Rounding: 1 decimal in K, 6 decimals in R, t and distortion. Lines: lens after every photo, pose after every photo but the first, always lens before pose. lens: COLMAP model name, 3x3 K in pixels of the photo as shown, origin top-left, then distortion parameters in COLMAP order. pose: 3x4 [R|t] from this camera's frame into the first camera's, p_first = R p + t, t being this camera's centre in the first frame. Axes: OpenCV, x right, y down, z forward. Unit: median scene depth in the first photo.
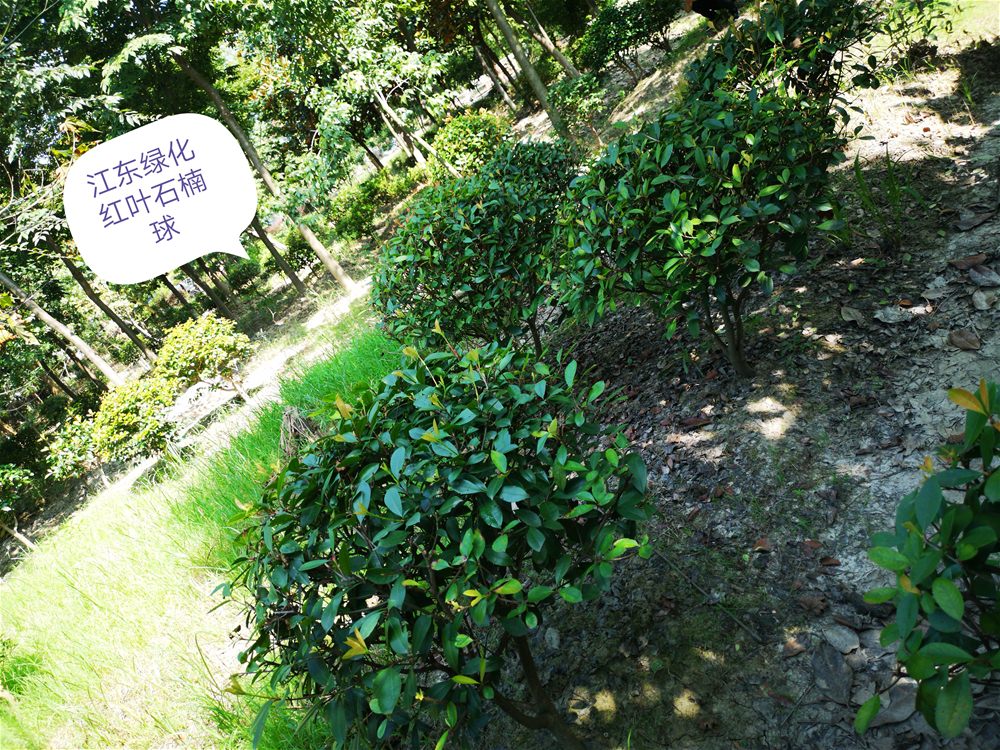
lens RADIAL K [[775.7, 0, 500.0], [0, 775.7, 375.0], [0, 0, 1]] dist [0.032633, -0.062044]
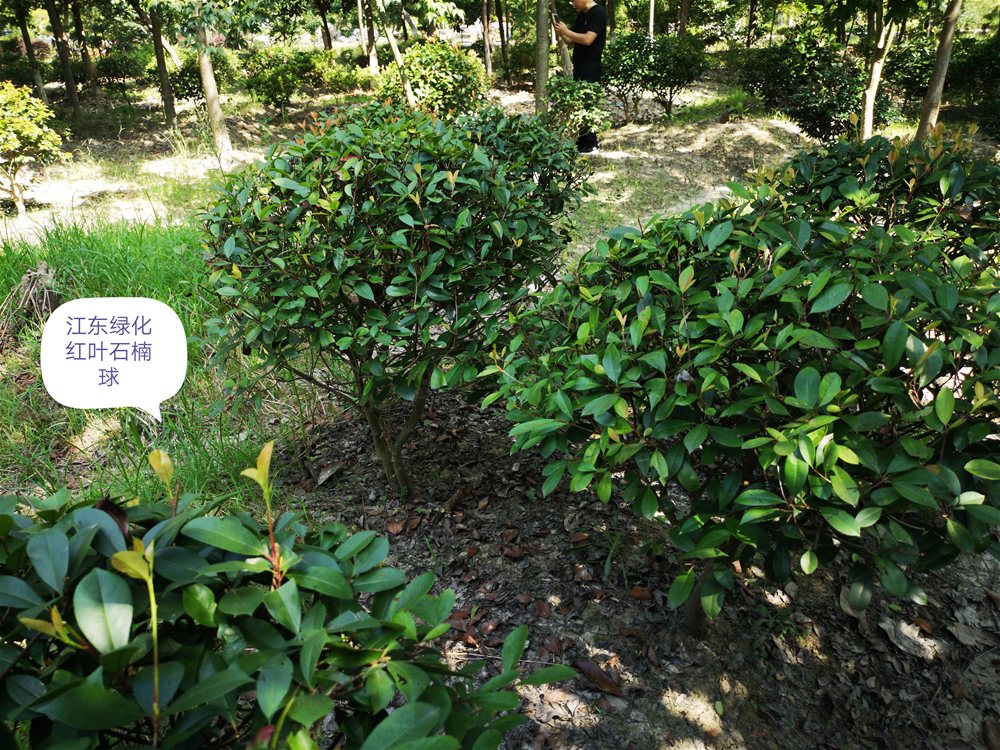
lens RADIAL K [[775.7, 0, 500.0], [0, 775.7, 375.0], [0, 0, 1]] dist [0.032633, -0.062044]
pose [[0.854162, 0.470246, 0.221983, -0.014305], [-0.477918, 0.878147, -0.021290, -0.023401], [-0.204945, -0.087905, 0.974818, 0.104299]]
